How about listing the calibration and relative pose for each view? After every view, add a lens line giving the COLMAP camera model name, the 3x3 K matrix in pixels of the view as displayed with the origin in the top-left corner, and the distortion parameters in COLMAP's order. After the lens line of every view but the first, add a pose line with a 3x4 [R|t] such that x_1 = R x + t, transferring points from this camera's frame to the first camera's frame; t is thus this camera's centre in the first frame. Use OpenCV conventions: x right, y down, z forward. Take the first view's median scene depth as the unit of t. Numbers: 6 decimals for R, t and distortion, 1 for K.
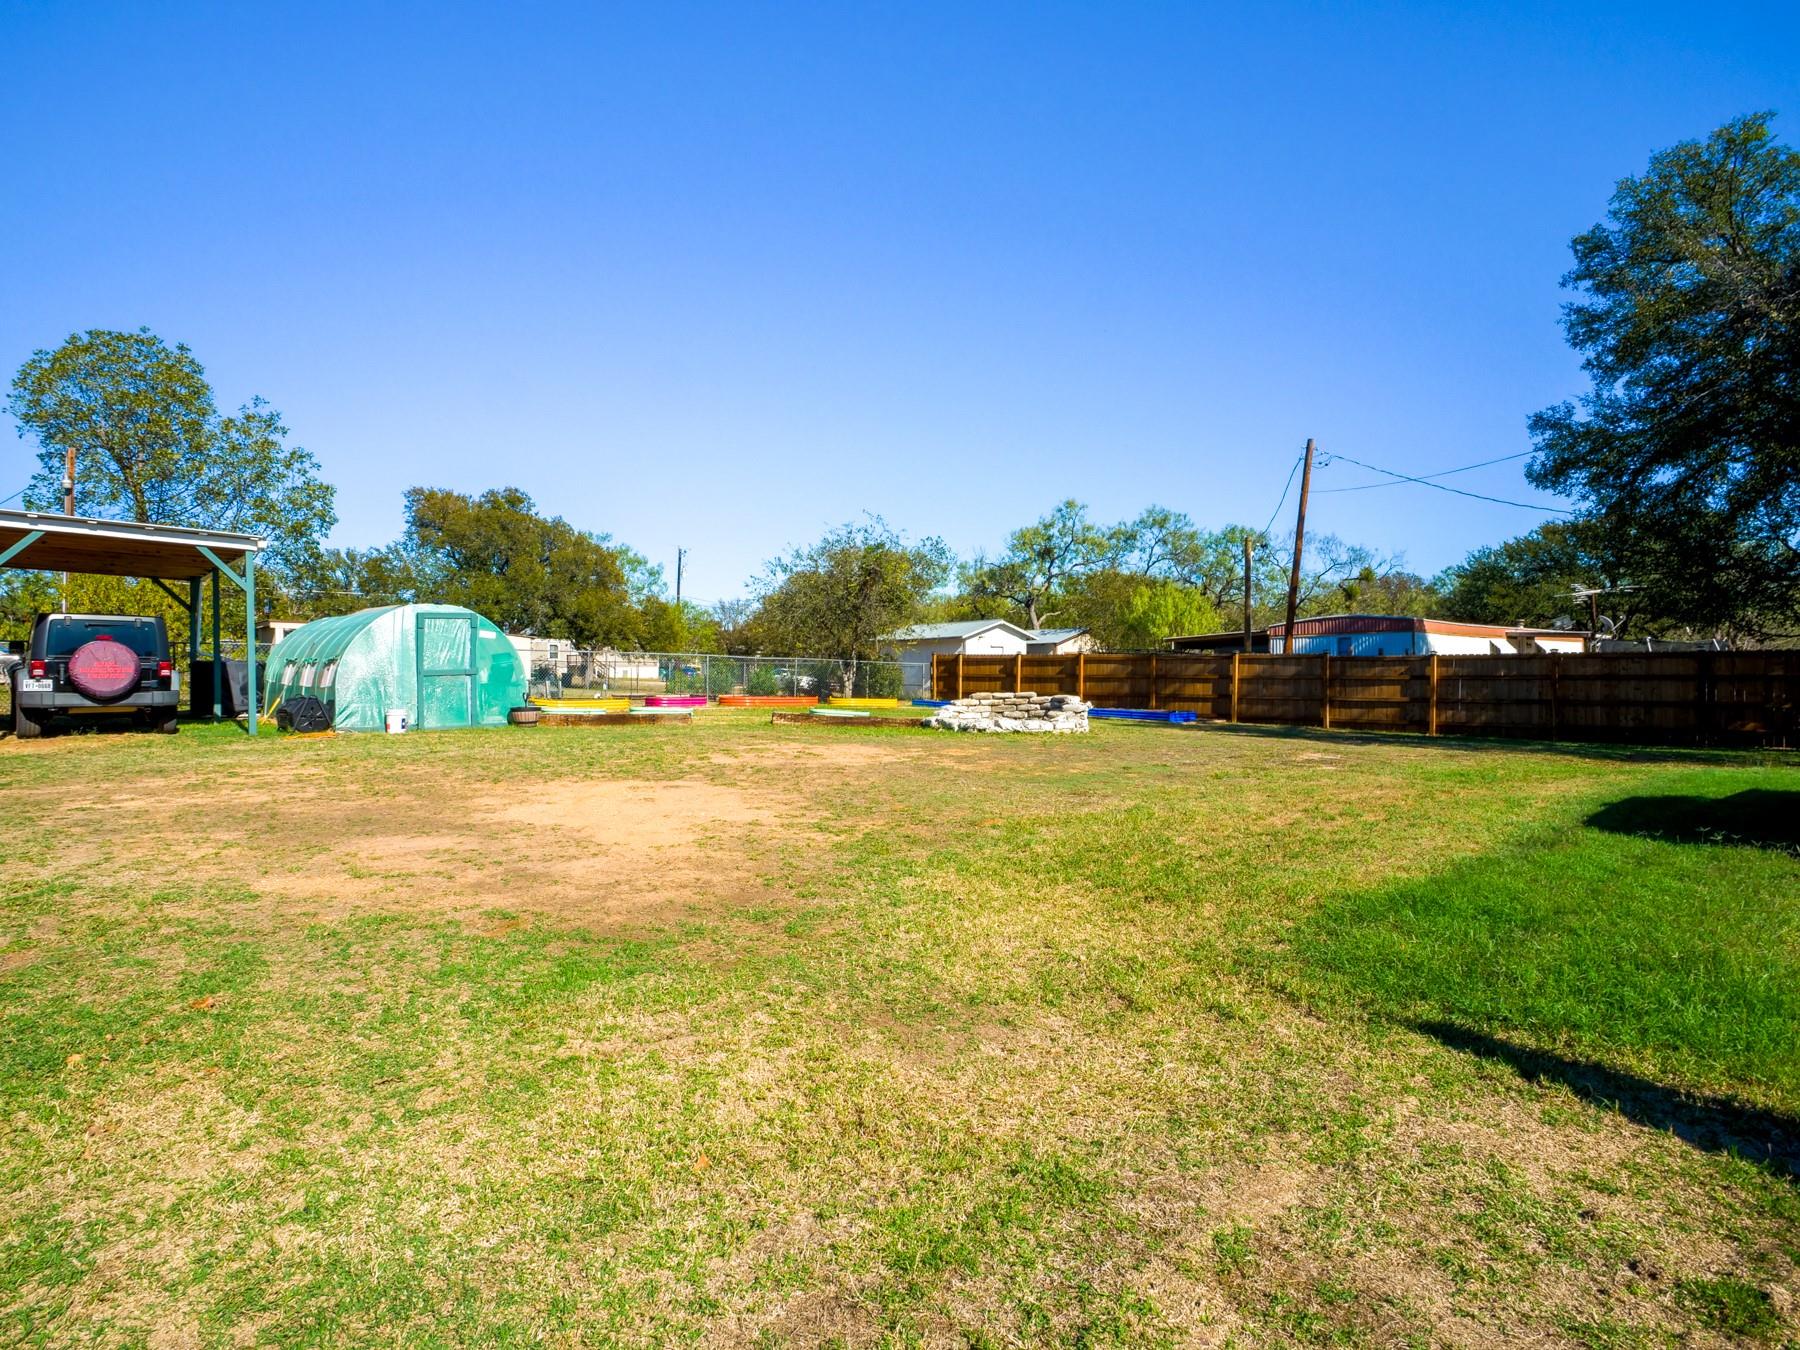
lens RADIAL K [[992.1, 0, 898.2], [0, 992.1, 668.1], [0, 0, 1]] dist [-0.012611, 0.005552]
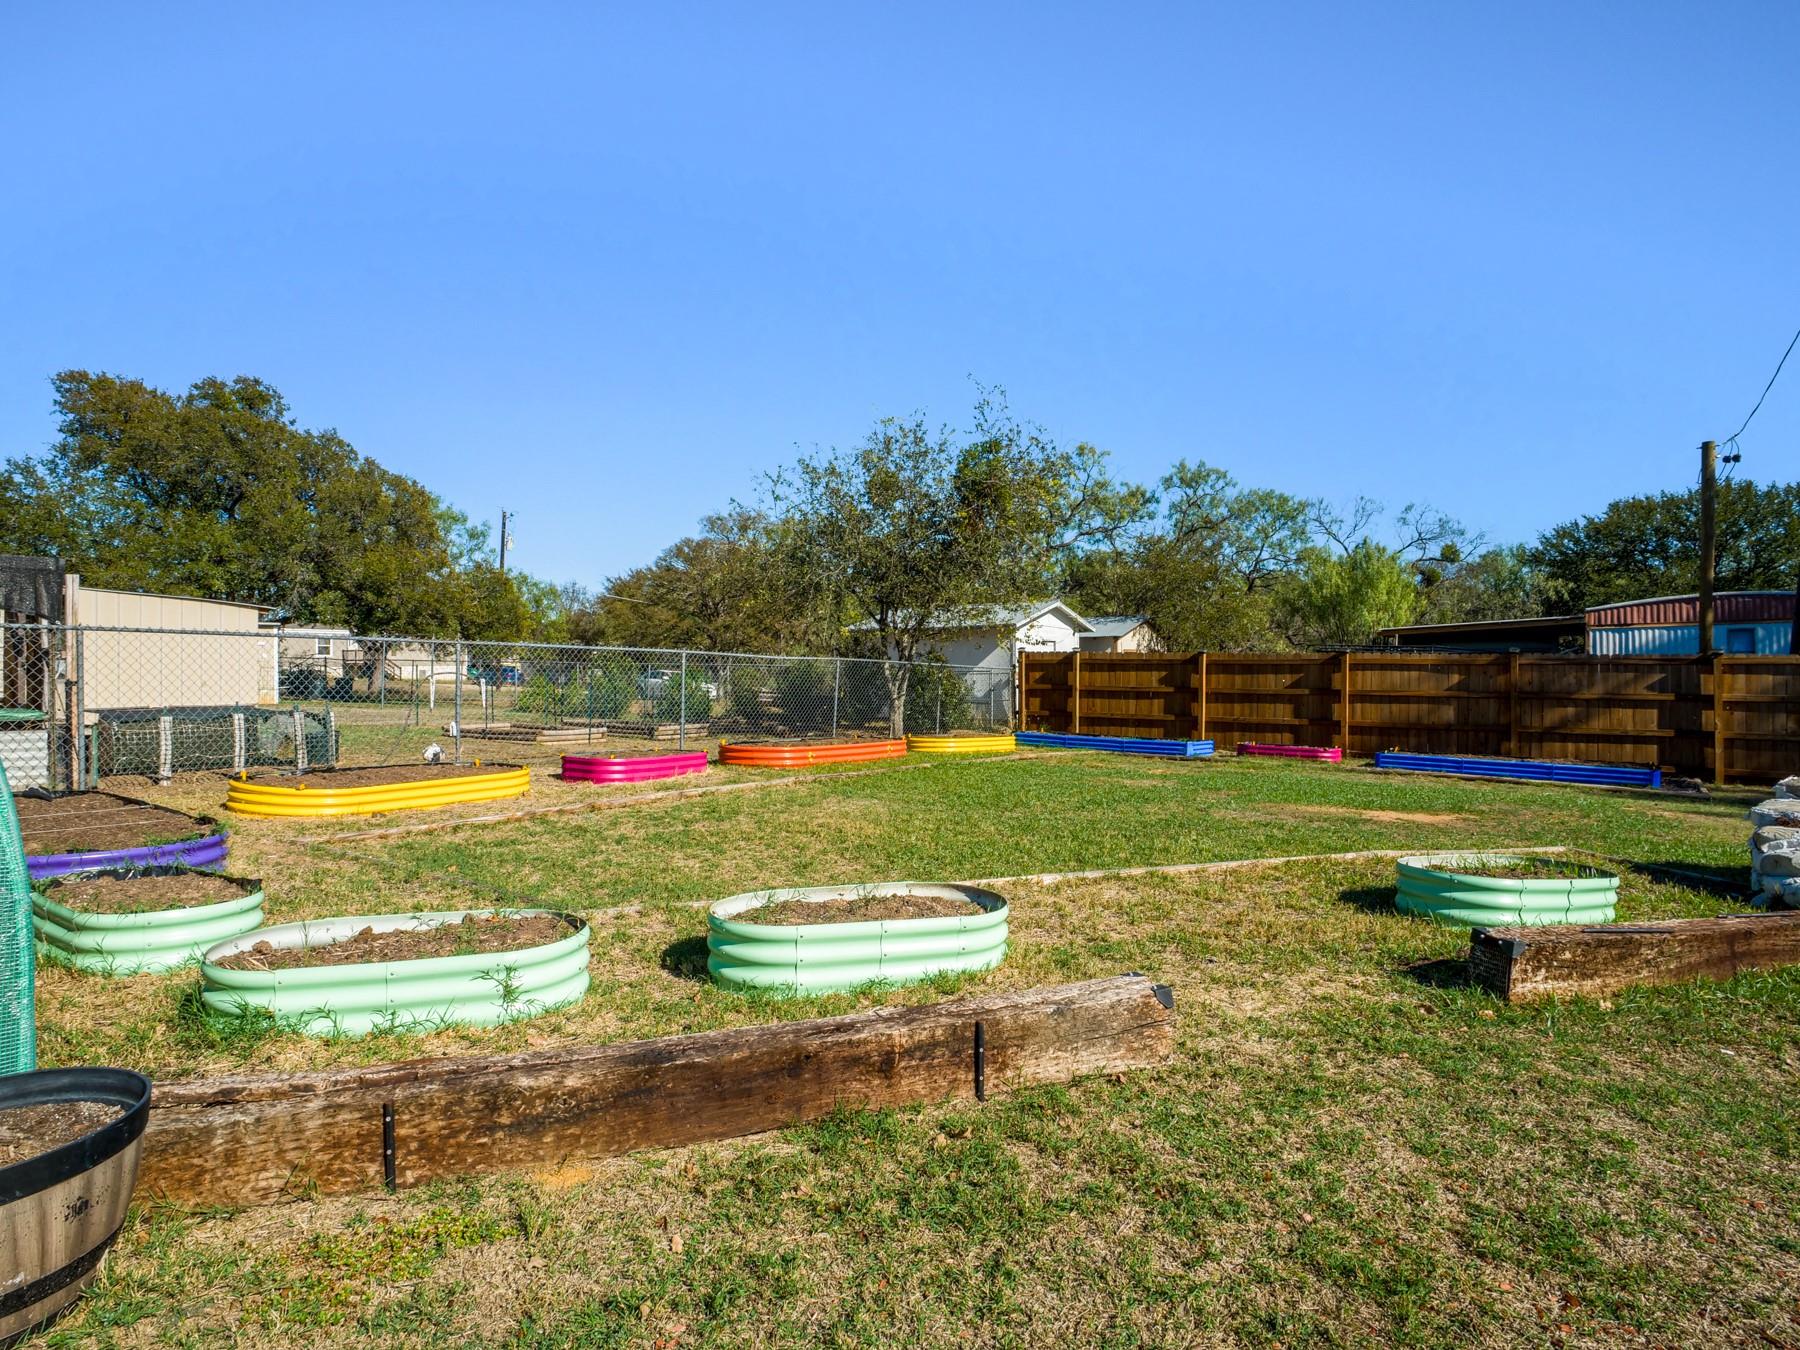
lens RADIAL K [[992.1, 0, 898.2], [0, 992.1, 668.1], [0, 0, 1]] dist [-0.012611, 0.005552]
pose [[0.981627, 0.003011, 0.190785, -0.109838], [-0.003452, 0.999992, 0.001979, -0.003829], [-0.190778, -0.002601, 0.981630, 0.318856]]
